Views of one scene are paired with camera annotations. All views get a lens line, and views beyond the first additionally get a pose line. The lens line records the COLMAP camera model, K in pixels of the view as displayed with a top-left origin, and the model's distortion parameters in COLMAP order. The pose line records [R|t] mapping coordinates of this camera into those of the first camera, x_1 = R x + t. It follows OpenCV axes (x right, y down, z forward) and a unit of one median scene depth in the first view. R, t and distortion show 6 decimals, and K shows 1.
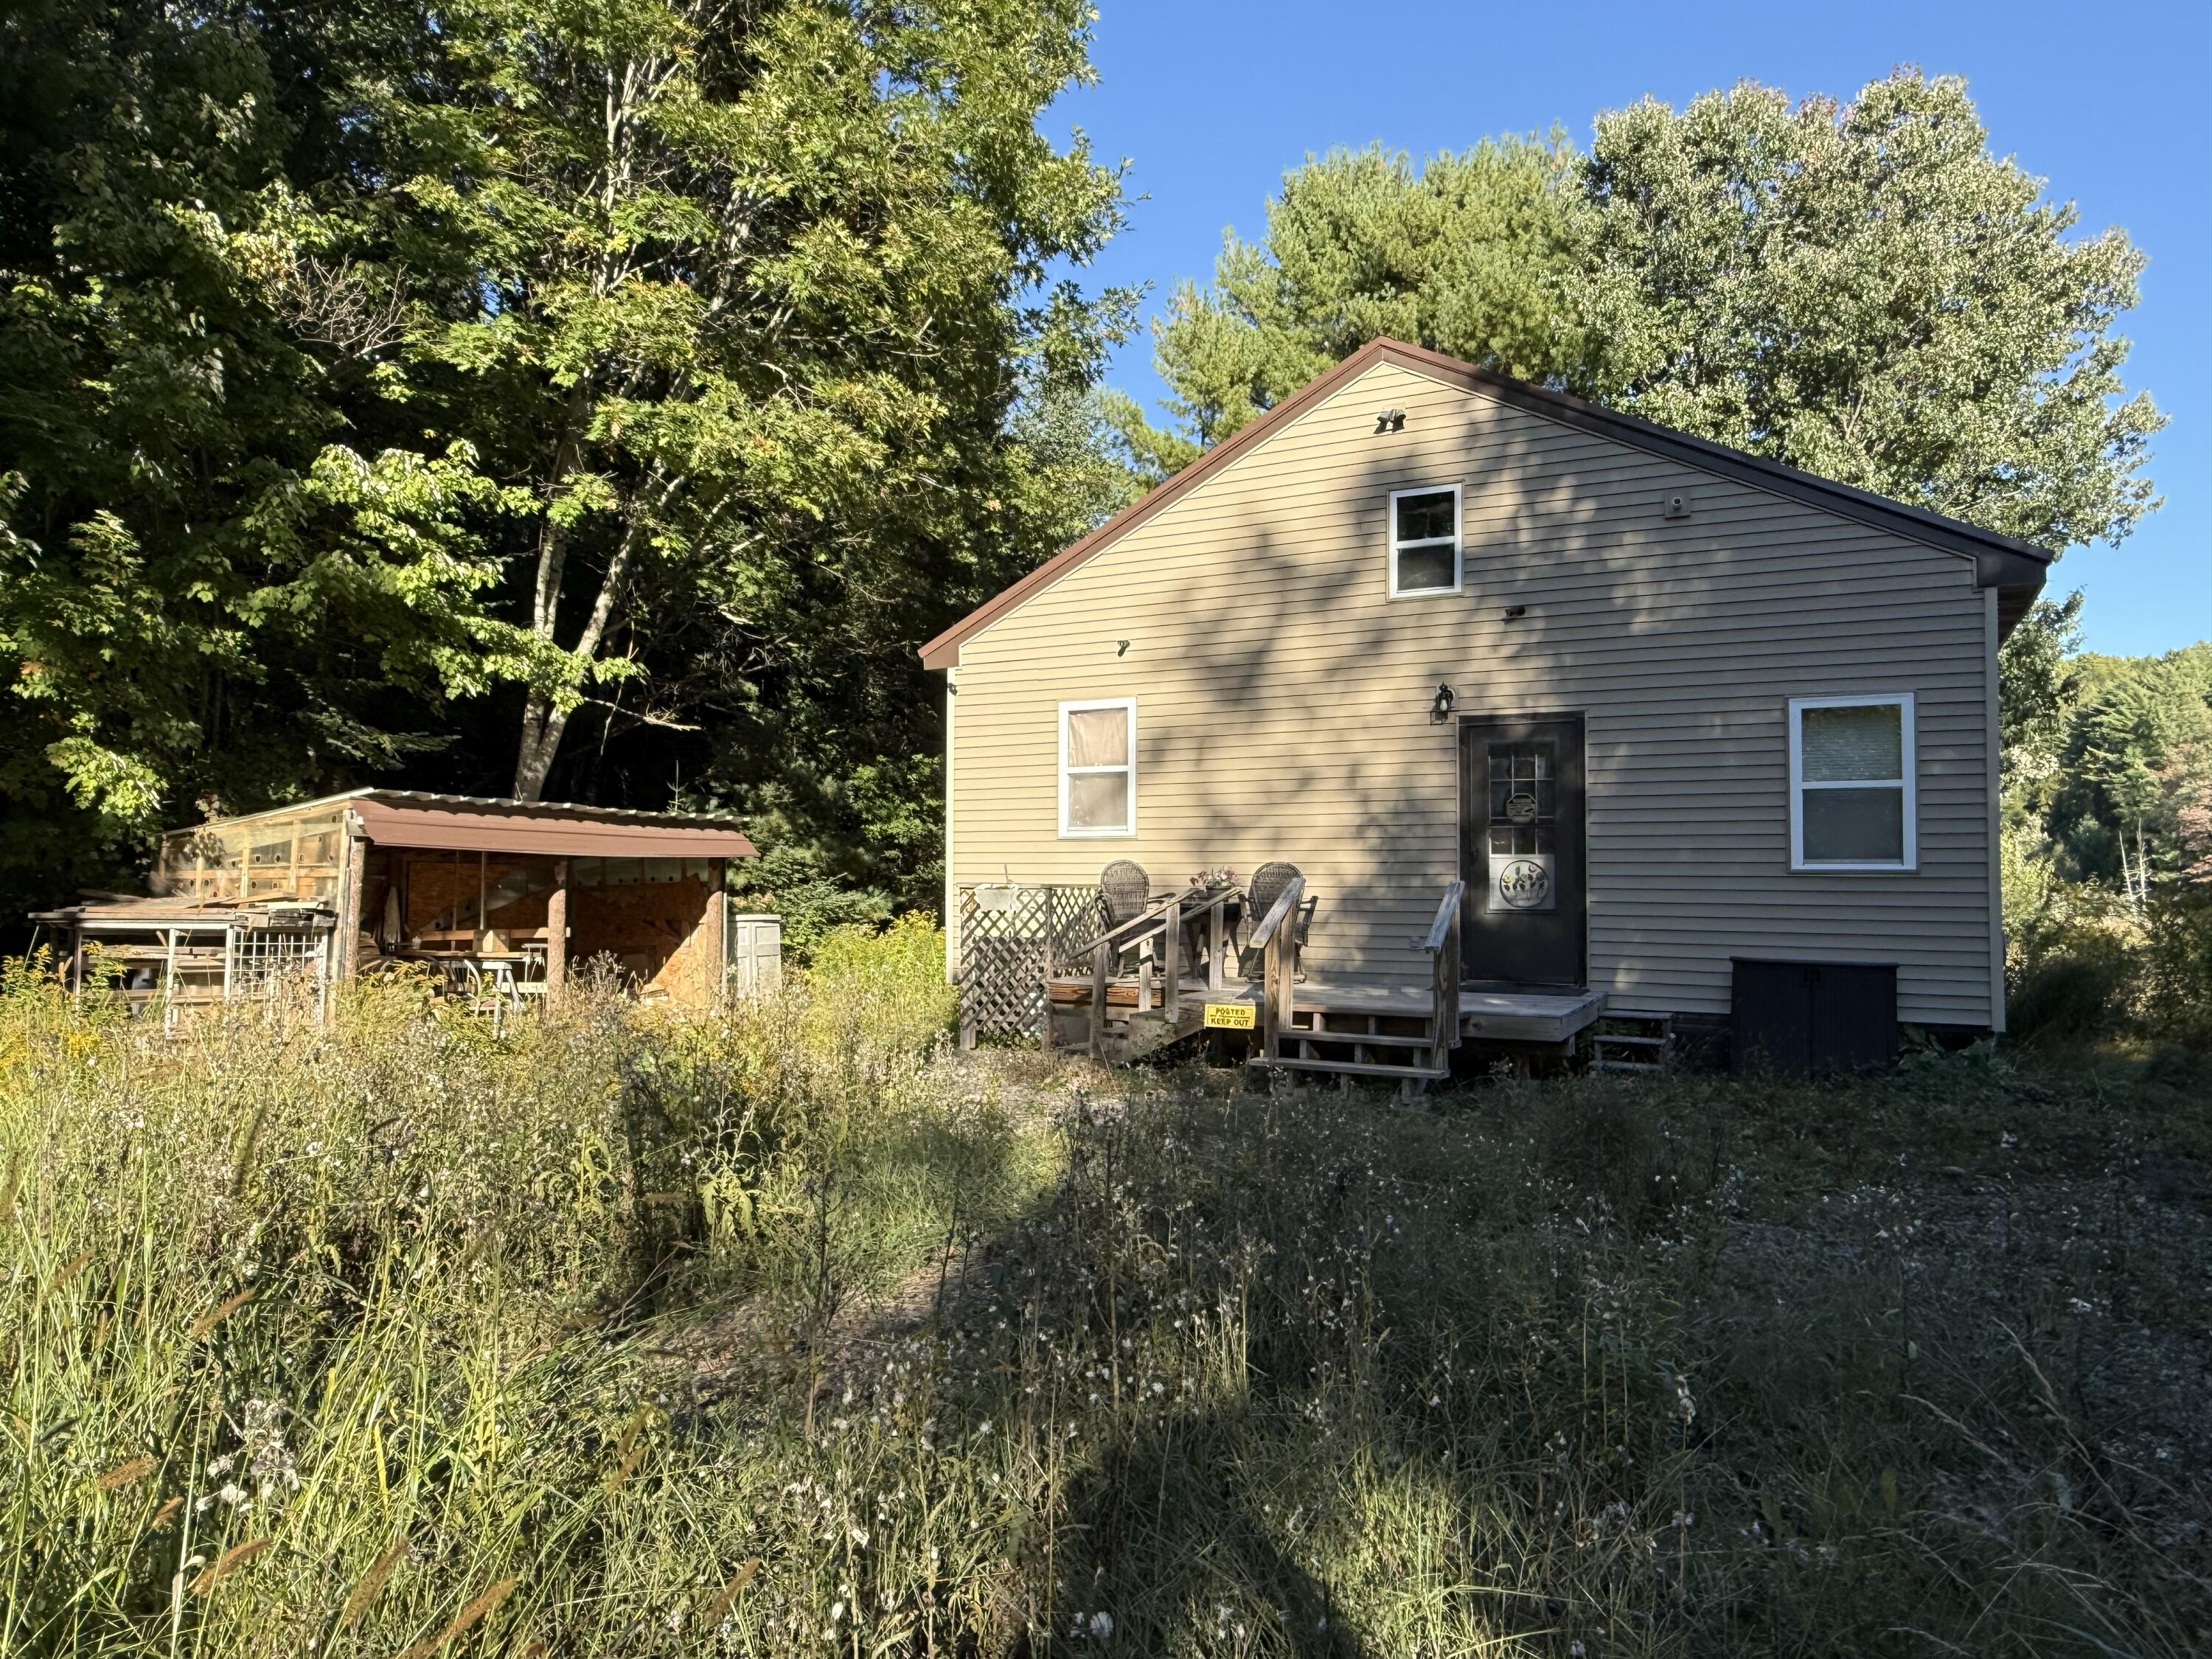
lens RADIAL K [[1424.9, 0, 1106.0], [0, 1424.9, 829.5], [0, 0, 1]] dist [0.004794, -0.001676]
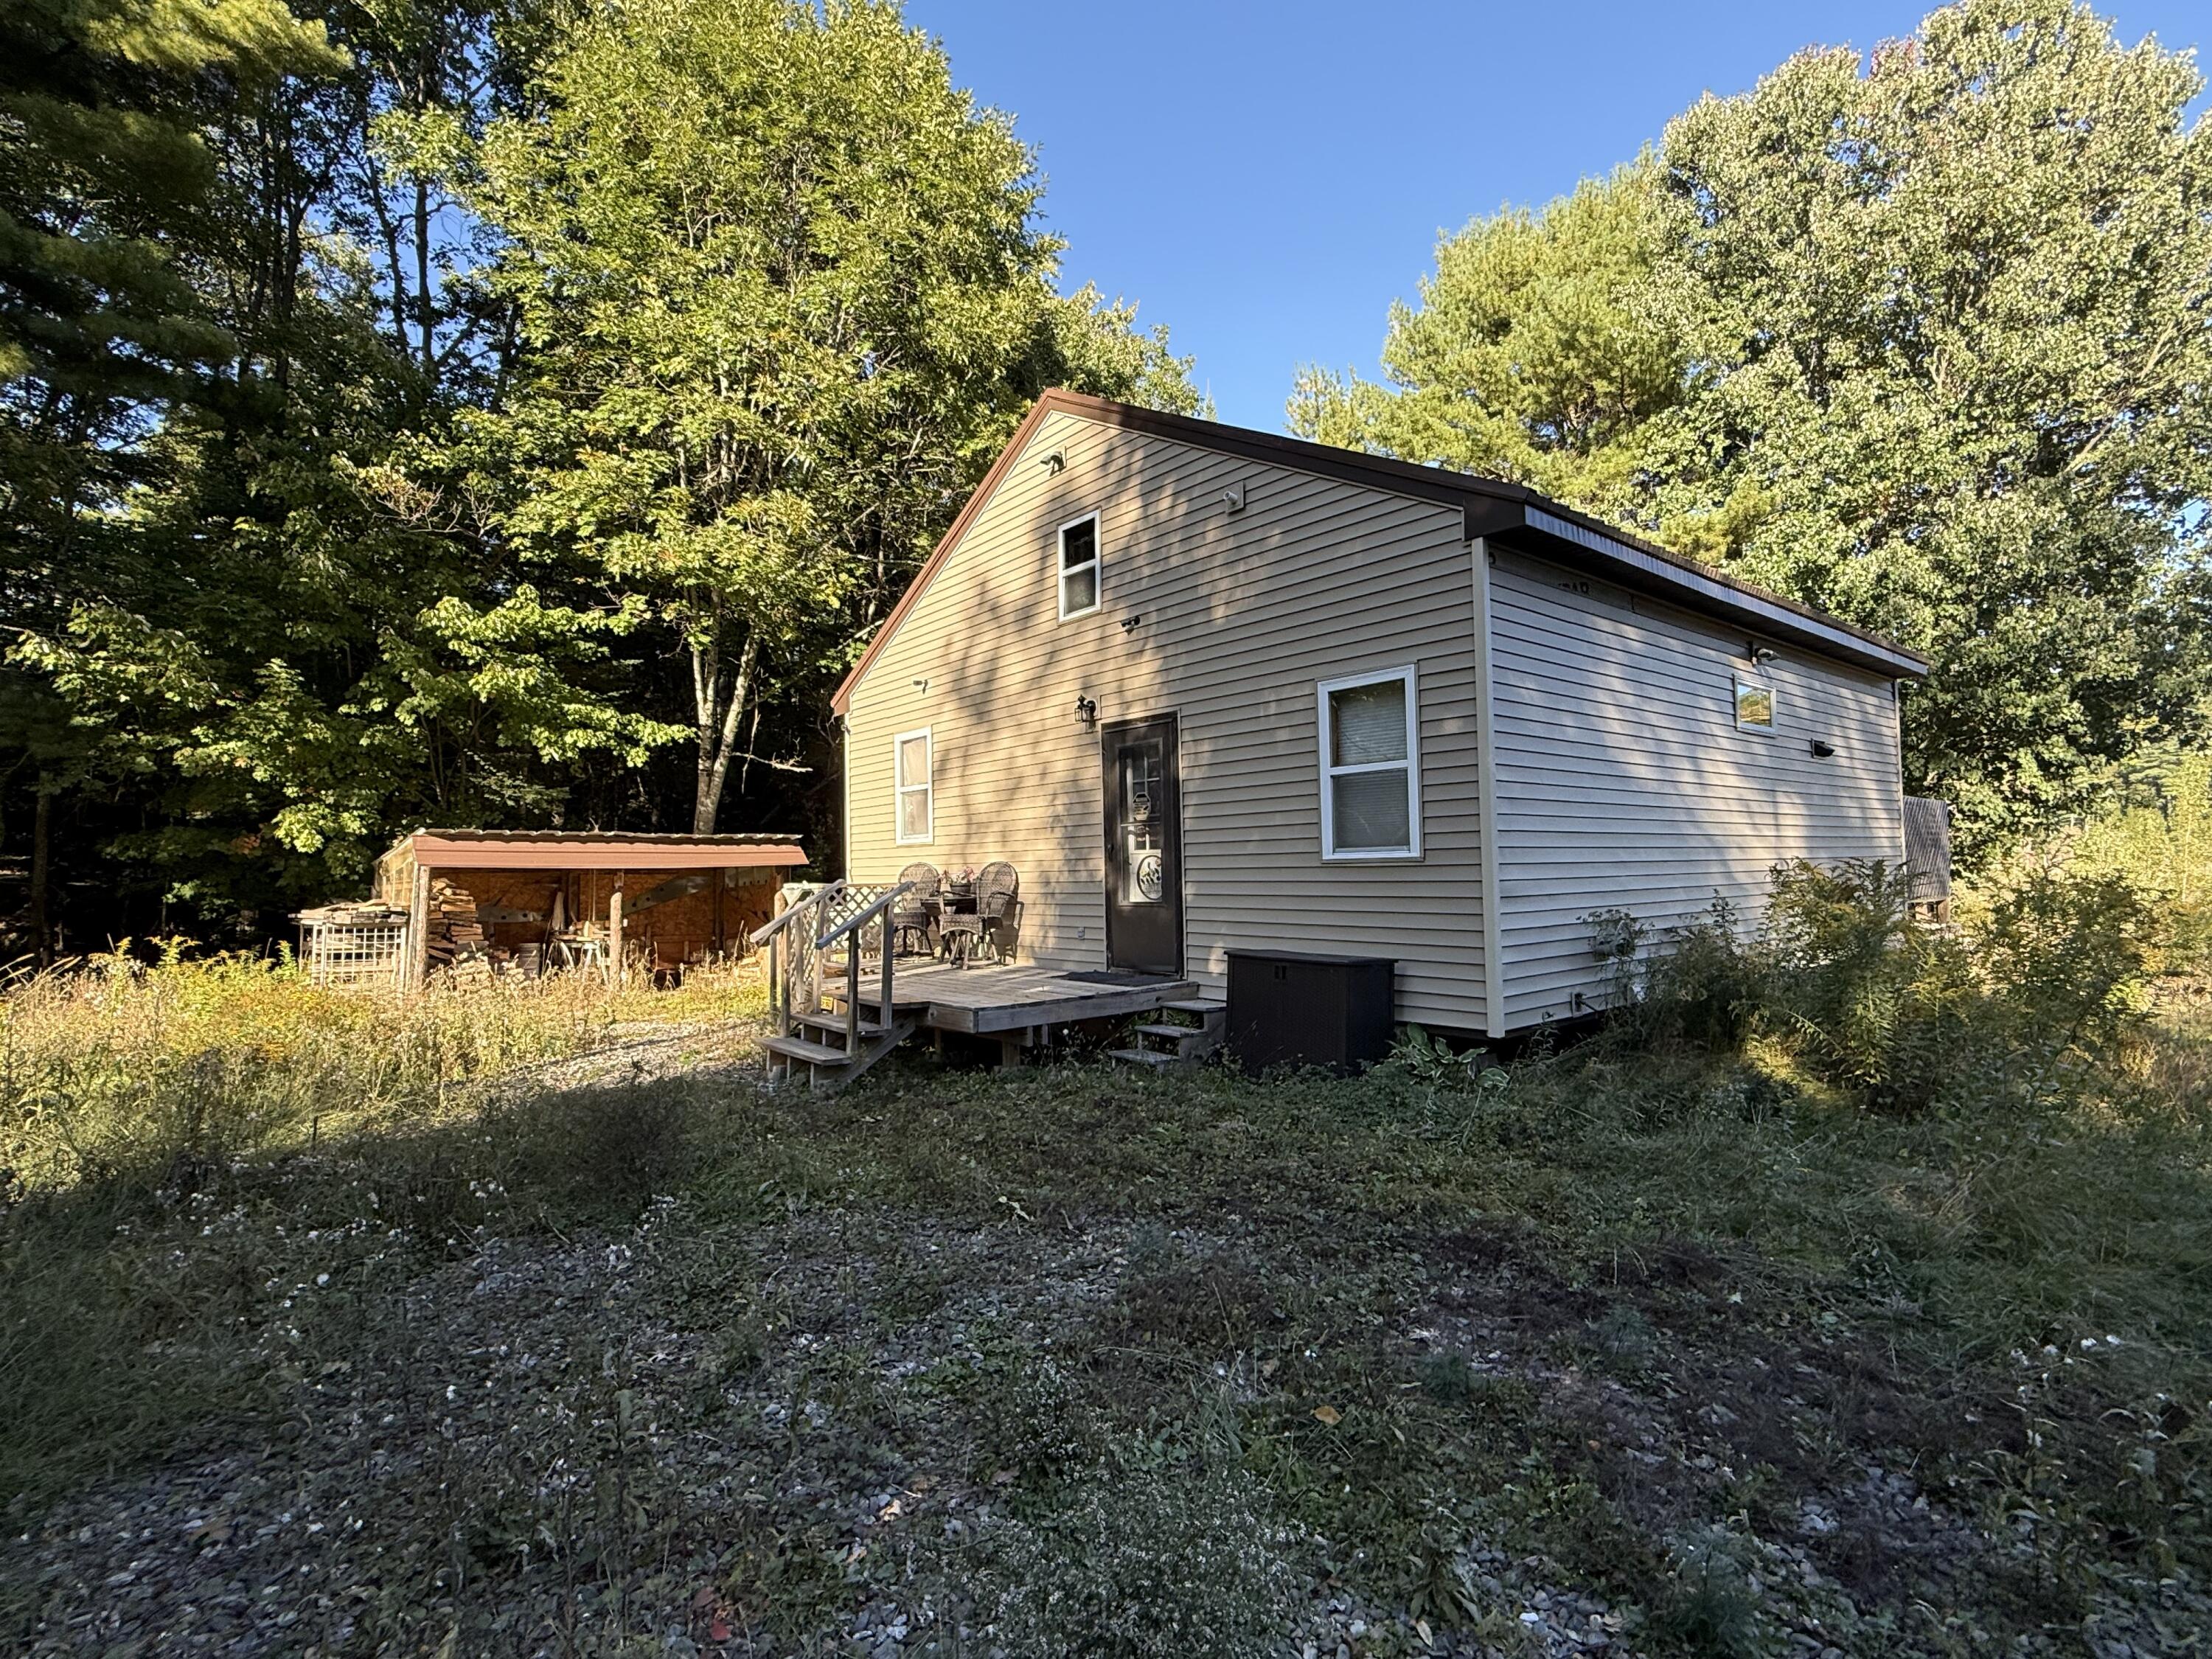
lens RADIAL K [[1079.6, 0, 1106.0], [0, 1079.6, 829.5], [0, 0, 1]] dist [-0.001000, 0.002066]
pose [[0.920671, -0.037749, -0.388511, 0.526364], [0.037626, 0.999260, -0.007928, 0.006902], [0.388523, -0.007319, 0.921410, 0.227329]]
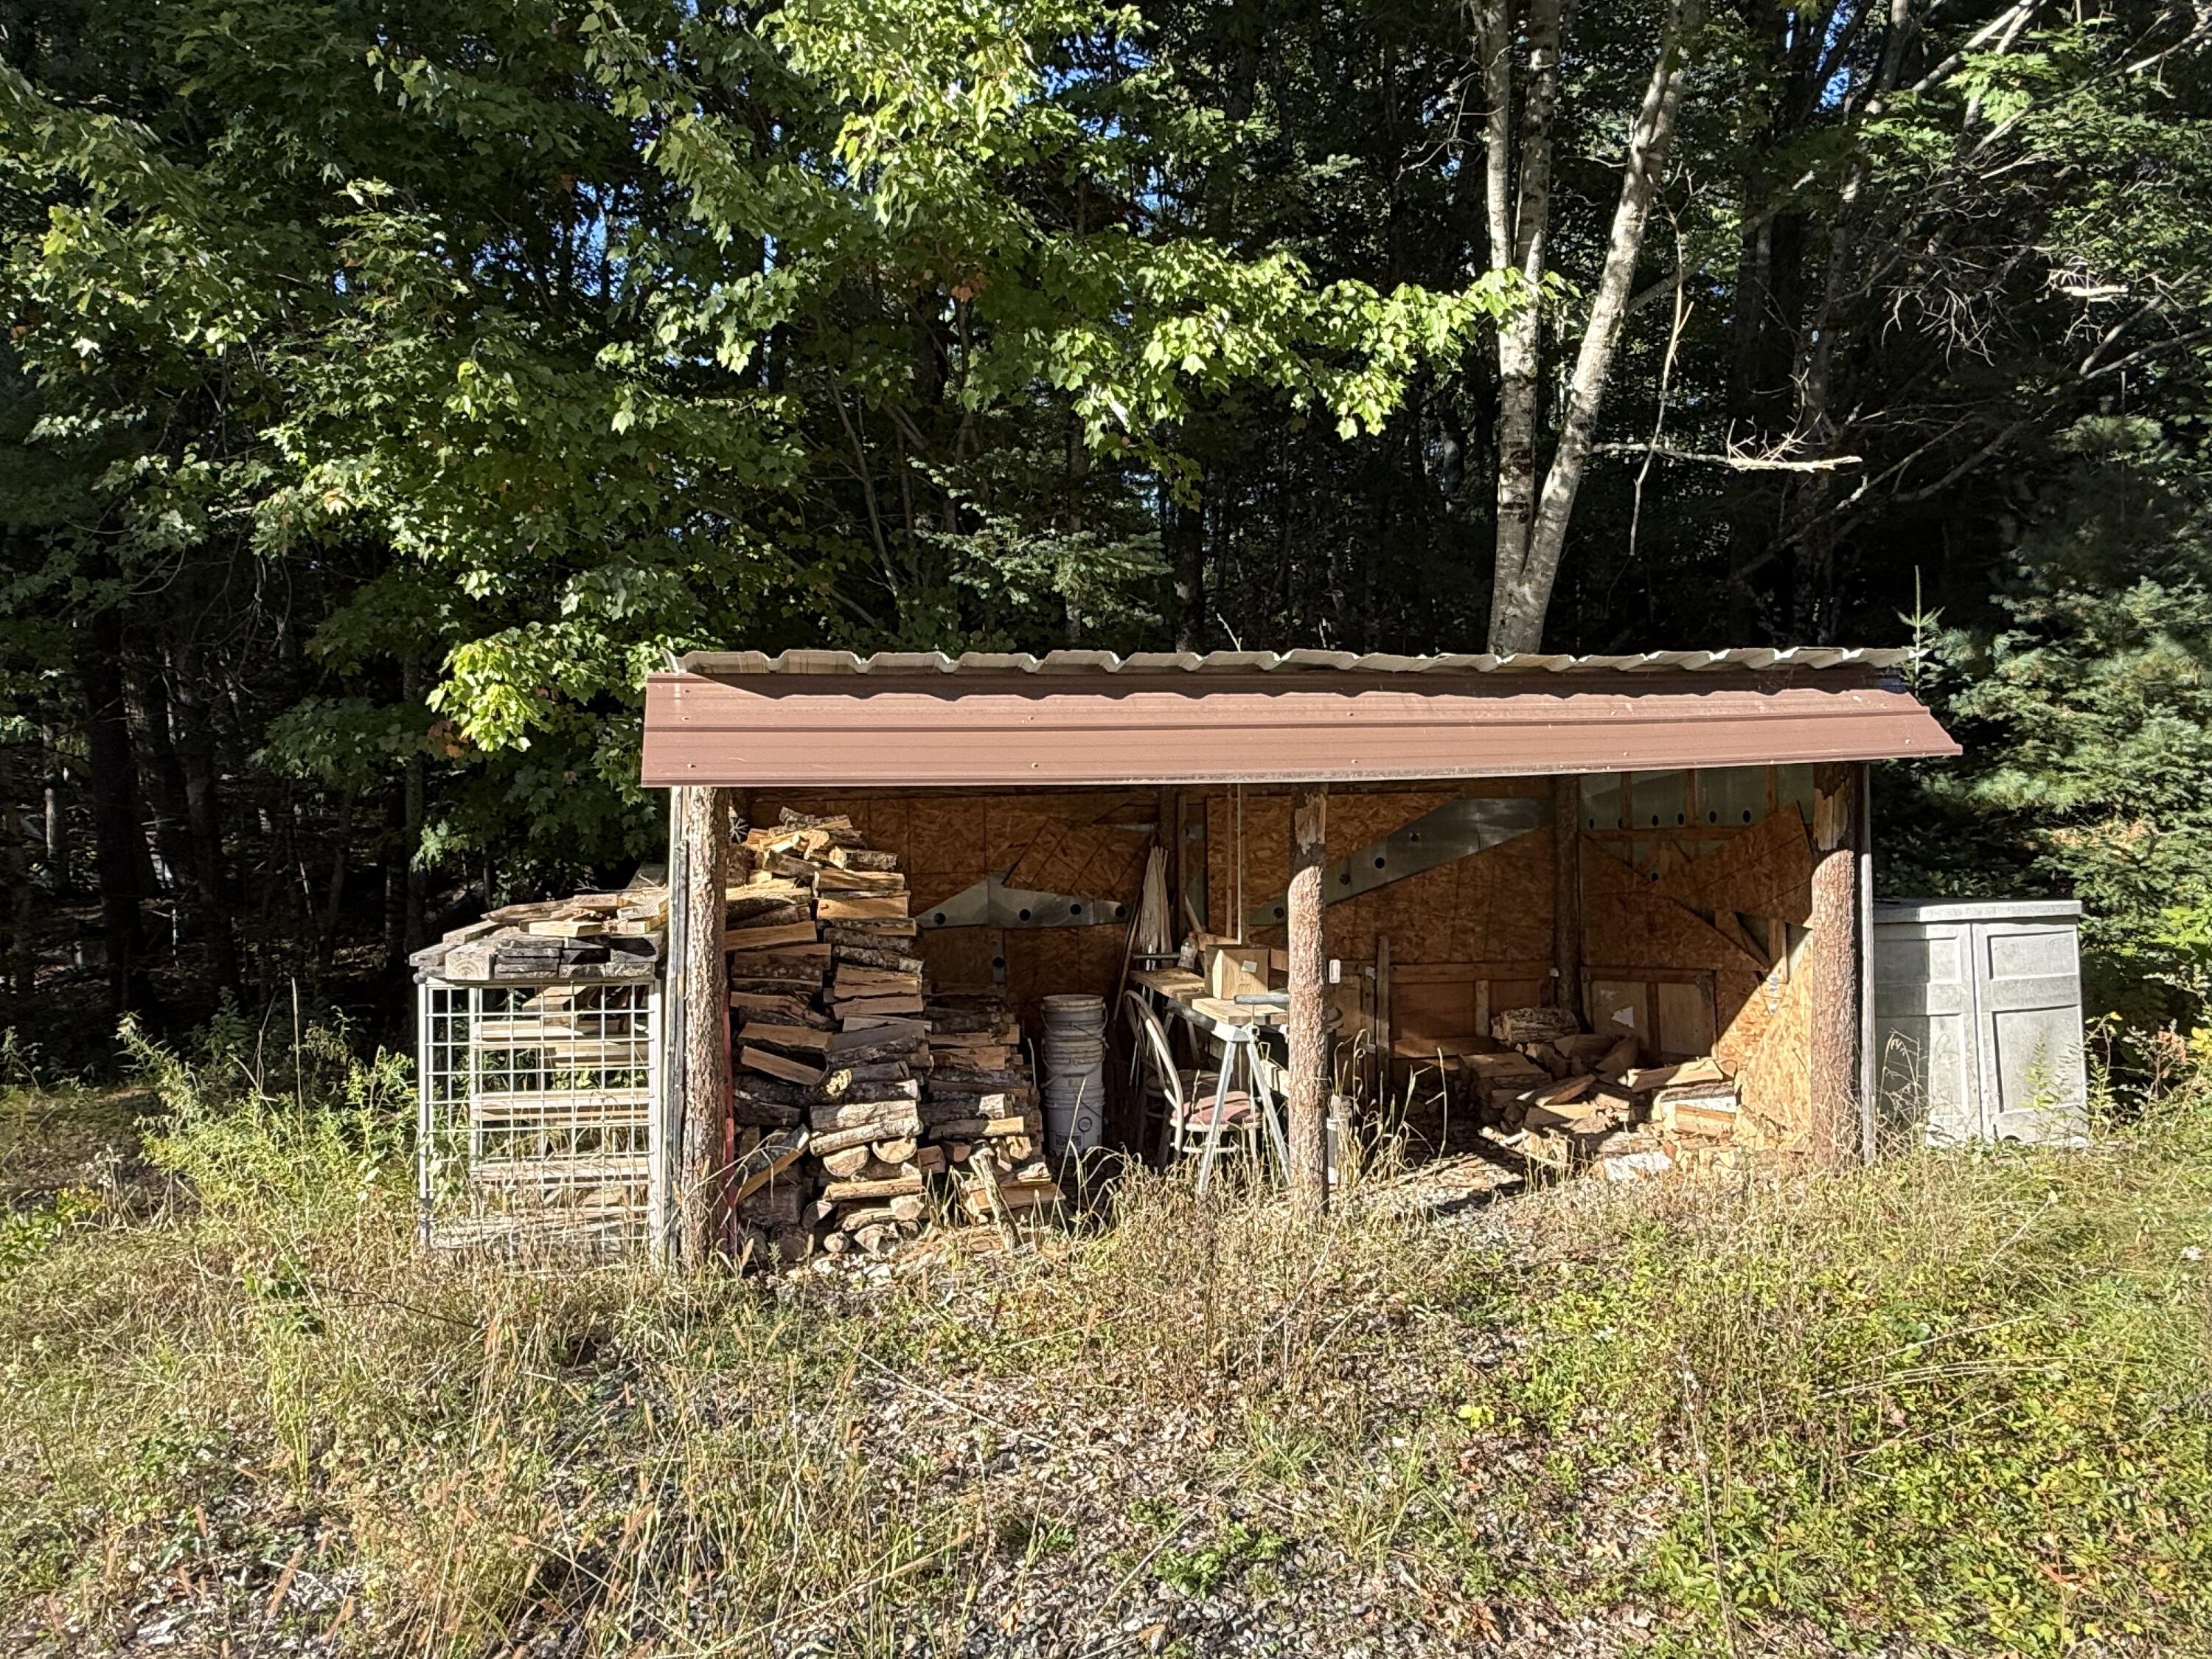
lens RADIAL K [[1380.8, 0, 1106.0], [0, 1380.8, 829.5], [0, 0, 1]] dist [0.001478, 0.000271]
pose [[0.573370, 0.001553, -0.819295, -0.104819], [0.061368, 0.997108, 0.044837, 0.011333], [0.816995, -0.075987, 0.571617, 0.805573]]
